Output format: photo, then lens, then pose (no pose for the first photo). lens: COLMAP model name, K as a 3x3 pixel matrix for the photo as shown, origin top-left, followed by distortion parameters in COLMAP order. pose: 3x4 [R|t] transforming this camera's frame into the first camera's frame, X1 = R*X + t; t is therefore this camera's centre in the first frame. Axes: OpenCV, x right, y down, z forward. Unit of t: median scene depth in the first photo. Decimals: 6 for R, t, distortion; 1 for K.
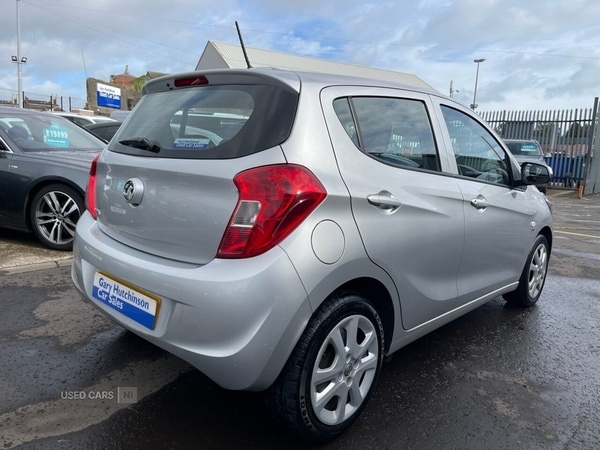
lens RADIAL K [[456.1, 0, 304.1], [0, 456.1, 222.3], [0, 0, 1]] dist [0.080685, -0.108048]
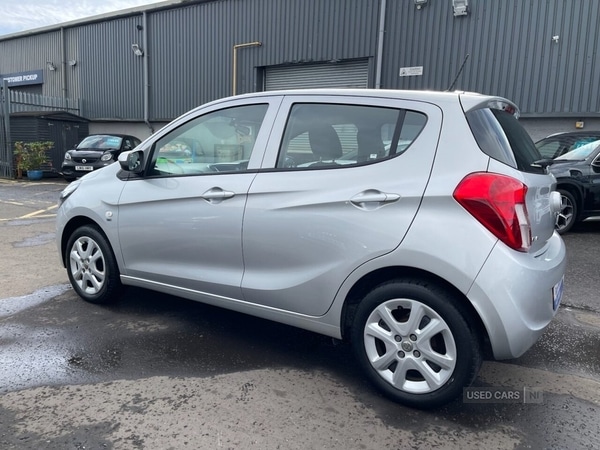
lens RADIAL K [[456.1, 0, 307.8], [0, 456.1, 227.0], [0, 0, 1]] dist [0.080685, -0.108048]
pose [[-0.185047, -0.201105, 0.961933, -1.331746], [0.107337, 0.968845, 0.223199, -0.323300], [-0.976850, 0.144553, -0.157696, 1.688863]]
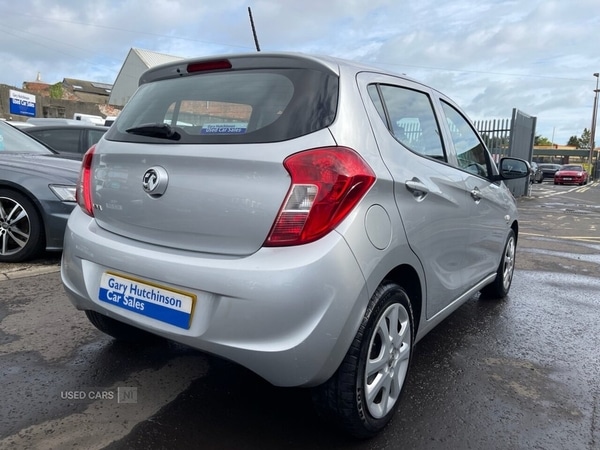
lens RADIAL K [[456.1, 0, 298.3], [0, 456.1, 219.1], [0, 0, 1]] dist [0.080685, -0.108048]
pose [[0.989688, -0.021983, 0.141543, -0.196132], [0.026173, 0.999270, -0.027811, 0.037949], [-0.140829, 0.031229, 0.989541, 0.045547]]
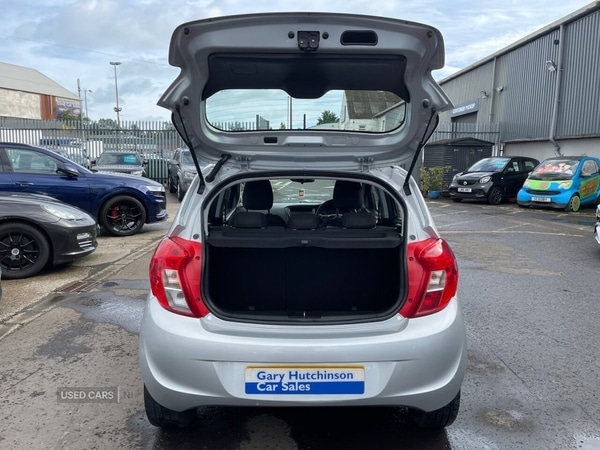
lens RADIAL K [[456.1, 0, 302.6], [0, 456.1, 227.4], [0, 0, 1]] dist [0.080685, -0.108048]
pose [[0.721075, -0.142253, 0.678096, -0.982746], [0.132945, 0.988918, 0.066087, -0.237986], [-0.679982, 0.042496, 0.731996, 0.186620]]
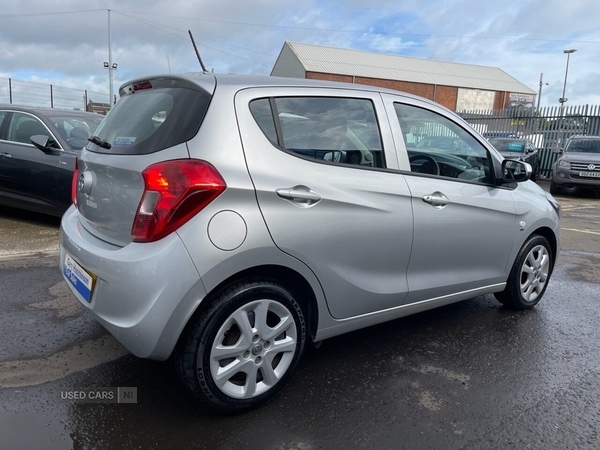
lens RADIAL K [[456.1, 0, 302.7], [0, 456.1, 224.6], [0, 0, 1]] dist [0.080685, -0.108048]
pose [[0.985903, 0.025921, -0.165295, 0.319210], [-0.024498, 0.999643, 0.010643, 0.009901], [0.165512, -0.006443, 0.986187, -0.042398]]
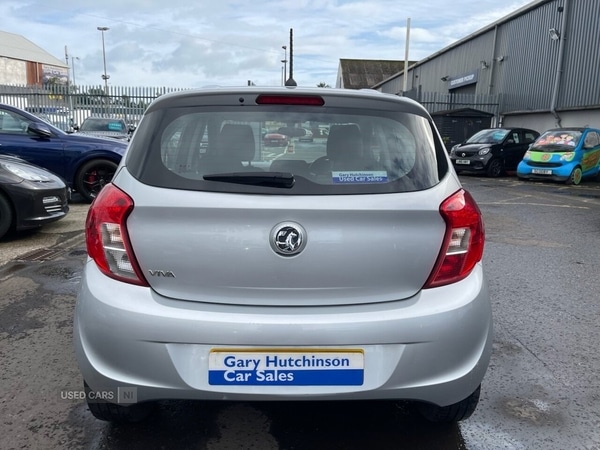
lens RADIAL K [[456.1, 0, 304.5], [0, 456.1, 221.1], [0, 0, 1]] dist [0.080685, -0.108048]
pose [[0.710196, -0.162287, 0.685043, -0.817164], [0.121596, 0.986720, 0.107694, -0.164882], [-0.693423, 0.006814, 0.720498, 0.350053]]
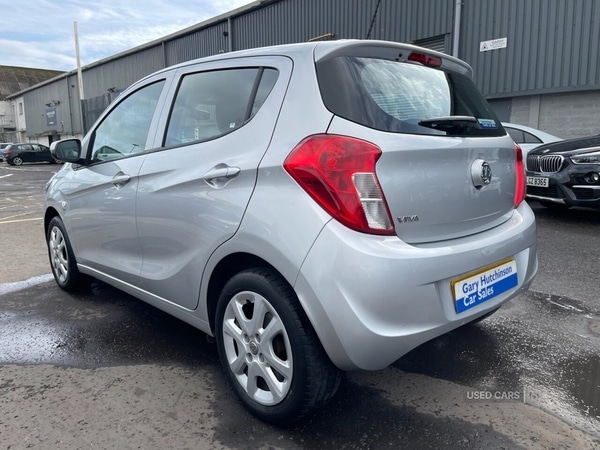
lens RADIAL K [[456.1, 0, 297.4], [0, 456.1, 228.2], [0, 0, 1]] dist [0.080685, -0.108048]
pose [[0.068827, -0.209058, 0.975478, -1.231445], [0.169758, 0.965991, 0.195047, -0.189724], [-0.983079, 0.152171, 0.101976, 1.169784]]
